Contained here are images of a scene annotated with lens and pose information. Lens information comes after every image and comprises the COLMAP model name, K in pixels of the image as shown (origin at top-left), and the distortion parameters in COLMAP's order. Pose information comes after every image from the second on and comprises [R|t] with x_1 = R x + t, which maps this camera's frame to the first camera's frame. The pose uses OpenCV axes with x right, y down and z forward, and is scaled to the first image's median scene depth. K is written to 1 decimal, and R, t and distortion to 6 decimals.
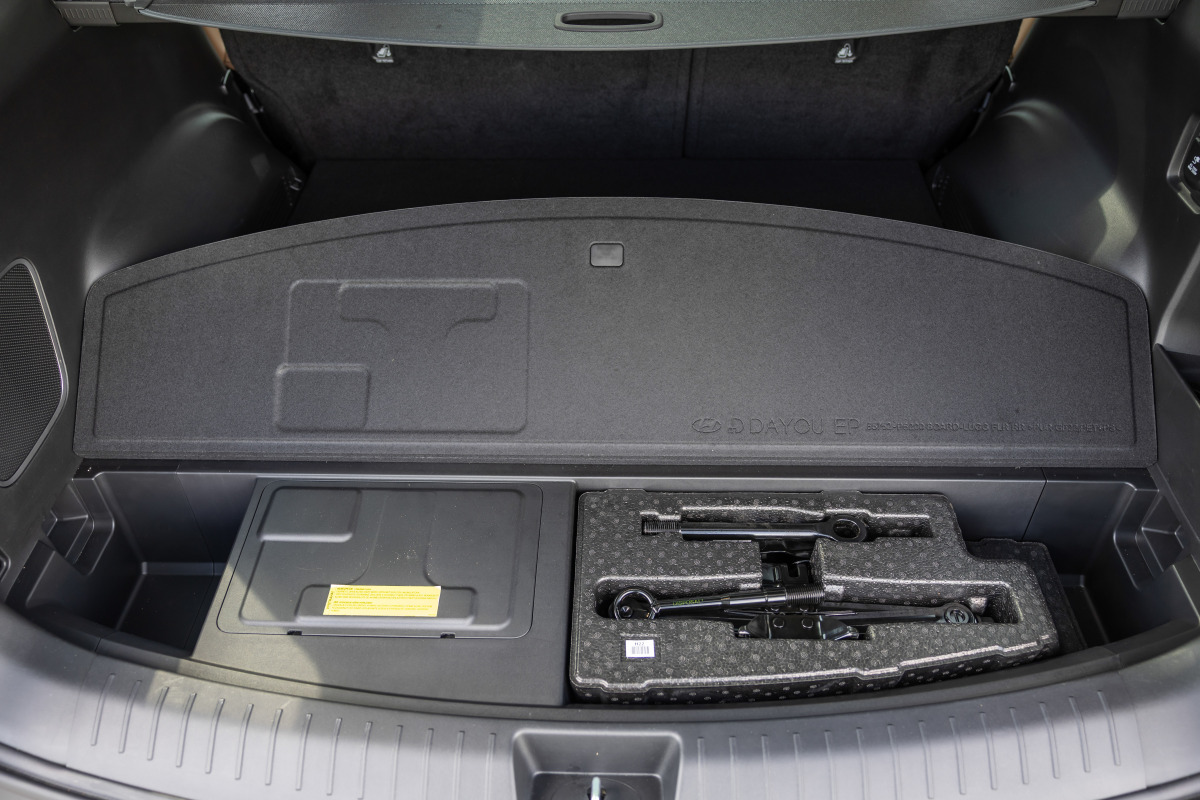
lens RADIAL K [[893.9, 0, 601.2], [0, 893.9, 403.0], [0, 0, 1]] dist [-0.006700, 0.007569]
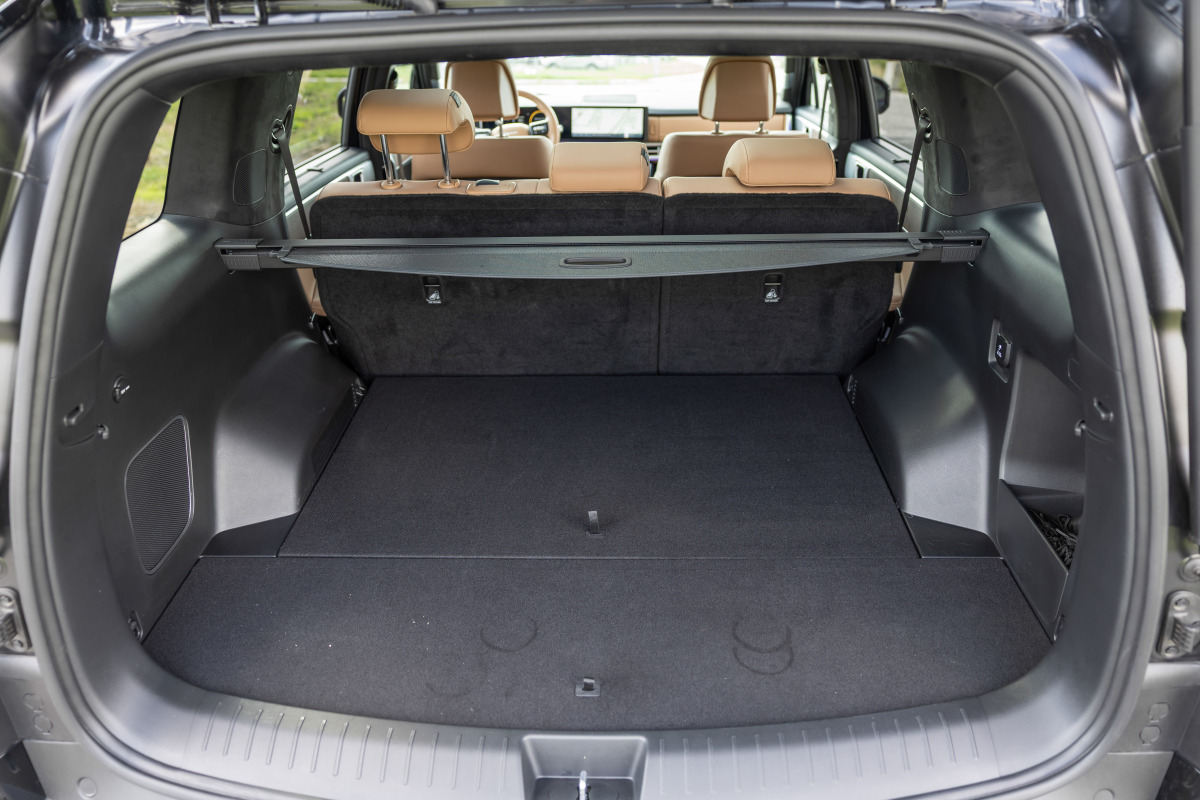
lens RADIAL K [[893.9, 0, 600.0], [0, 893.9, 398.2], [0, 0, 1]] dist [-0.006700, 0.007569]
pose [[0.999988, -0.002622, -0.004226, 0.015539], [0.001192, 0.951337, -0.308150, 0.179736], [0.004828, 0.308141, 0.951328, -0.255268]]
